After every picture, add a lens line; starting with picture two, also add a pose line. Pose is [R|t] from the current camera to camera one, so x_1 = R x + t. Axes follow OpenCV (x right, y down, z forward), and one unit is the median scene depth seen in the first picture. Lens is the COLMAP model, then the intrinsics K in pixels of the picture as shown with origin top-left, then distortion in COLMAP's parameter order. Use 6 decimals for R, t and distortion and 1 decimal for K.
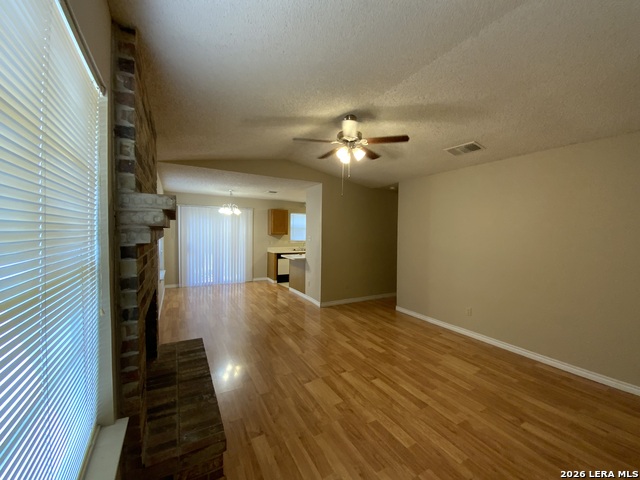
lens RADIAL K [[259.3, 0, 320.7], [0, 259.3, 241.0], [0, 0, 1]] dist [0.028648, -0.022003]
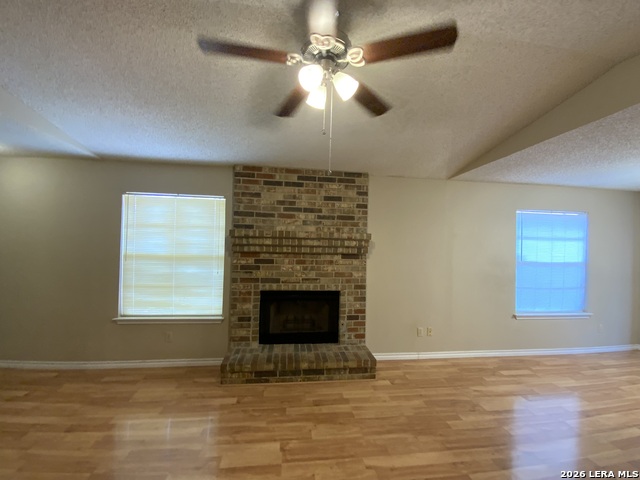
lens RADIAL K [[259.3, 0, 320.7], [0, 259.3, 241.0], [0, 0, 1]] dist [0.028648, -0.022003]
pose [[-0.377841, -0.039618, -0.925022, 0.373731], [-0.060266, 0.998018, -0.018128, -0.027395], [0.923907, 0.048898, -0.379480, 0.808499]]
